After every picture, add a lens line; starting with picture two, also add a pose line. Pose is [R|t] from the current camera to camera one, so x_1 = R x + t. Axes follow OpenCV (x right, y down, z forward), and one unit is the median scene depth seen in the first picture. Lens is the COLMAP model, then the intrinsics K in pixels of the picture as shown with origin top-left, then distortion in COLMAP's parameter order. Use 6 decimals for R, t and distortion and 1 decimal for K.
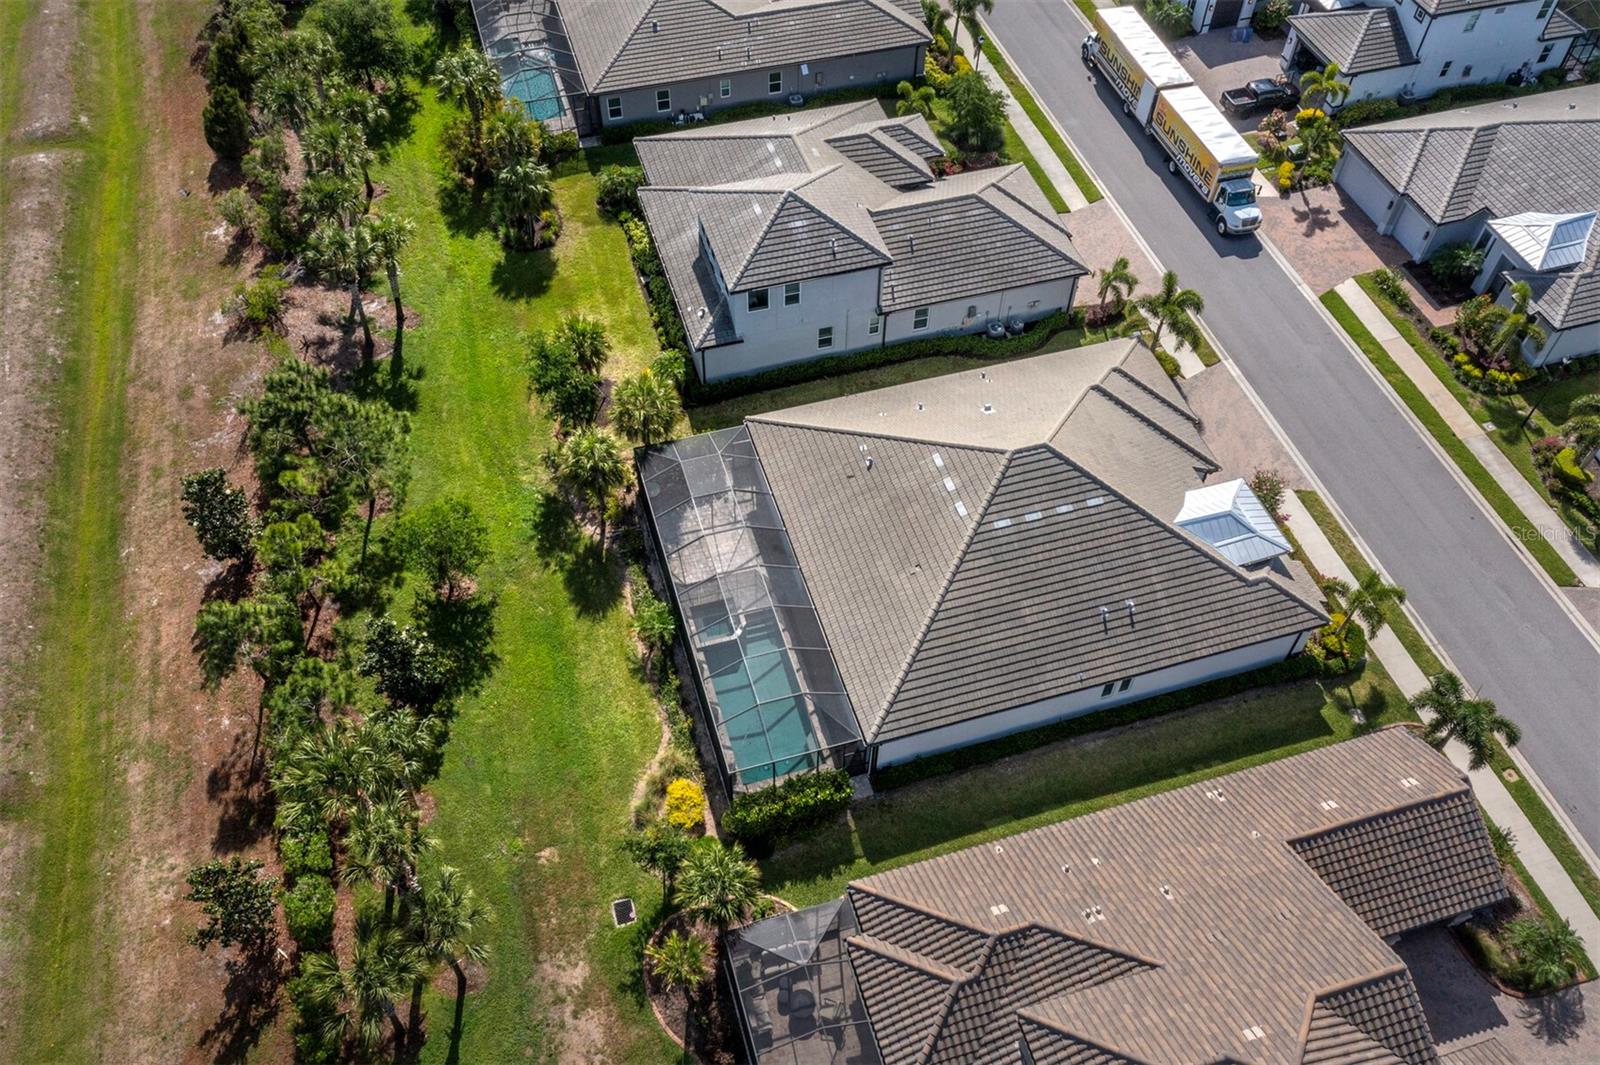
lens RADIAL K [[1328.5, 0, 800.0], [0, 1328.5, 532.5], [0, 0, 1]] dist [-0.009175, 0.042815]
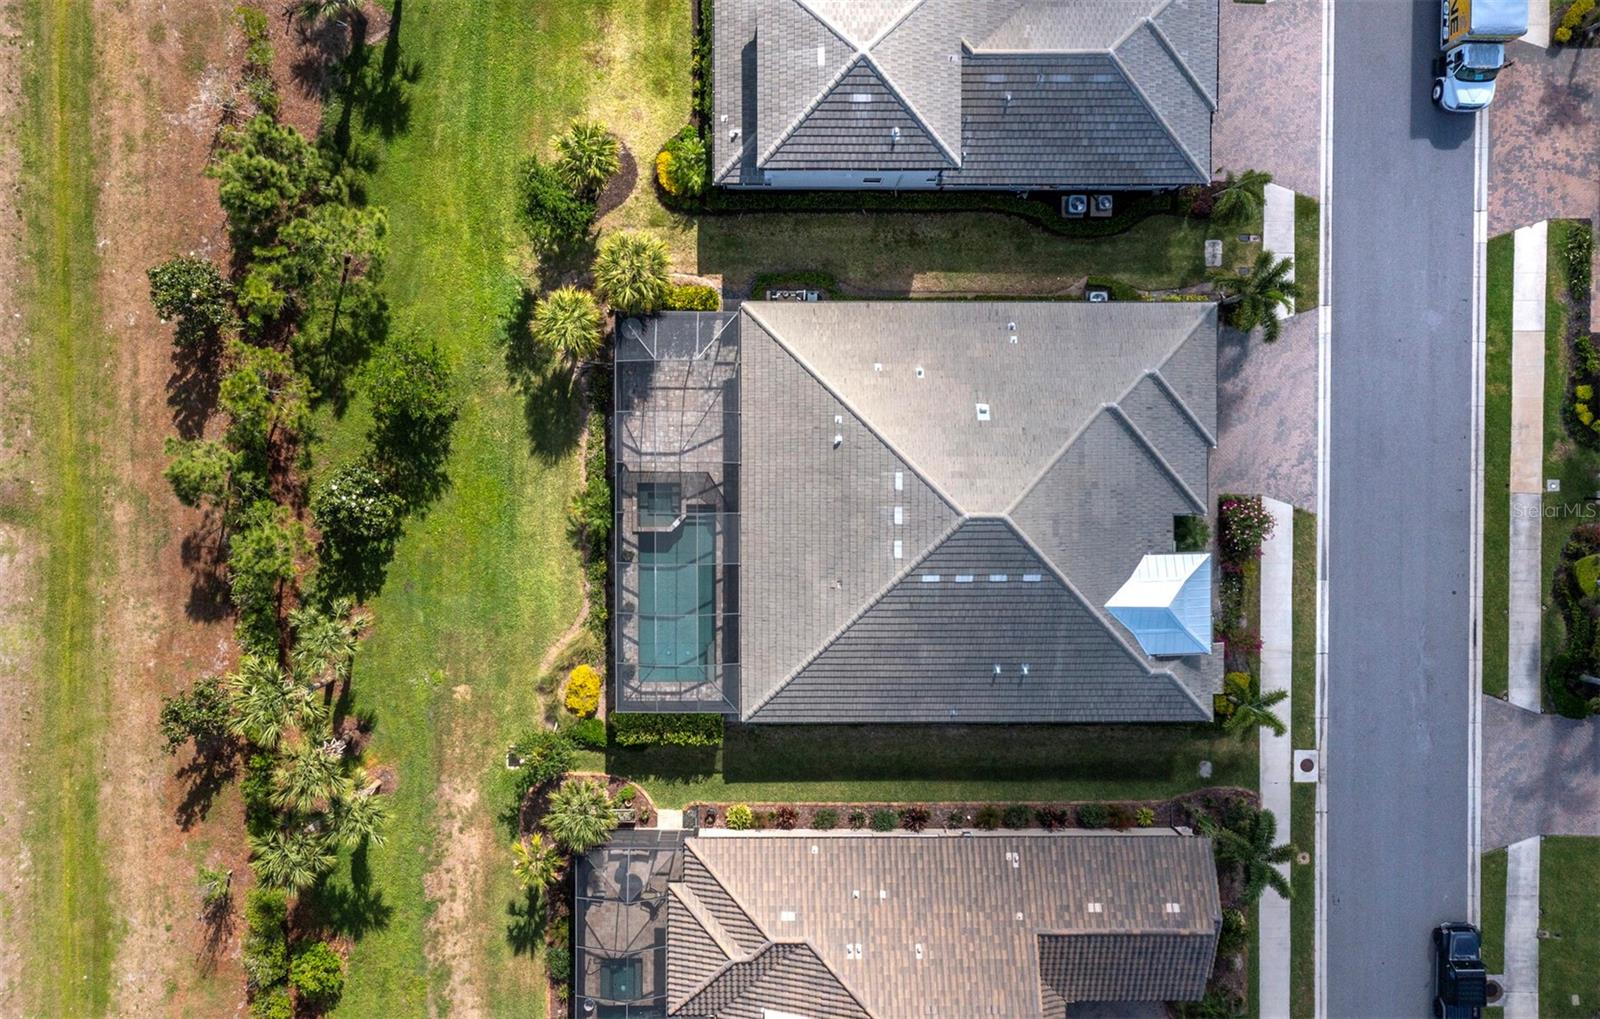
lens RADIAL K [[1521.1, 0, 766.8], [0, 1521.1, 511.1], [0, 0, 1]] dist [-0.018992, 0.055056]
pose [[0.957677, 0.287839, 0.002081, 0.015999], [-0.215675, 0.712752, 0.667435, -0.755045], [0.190630, -0.639636, 0.744665, 0.148036]]
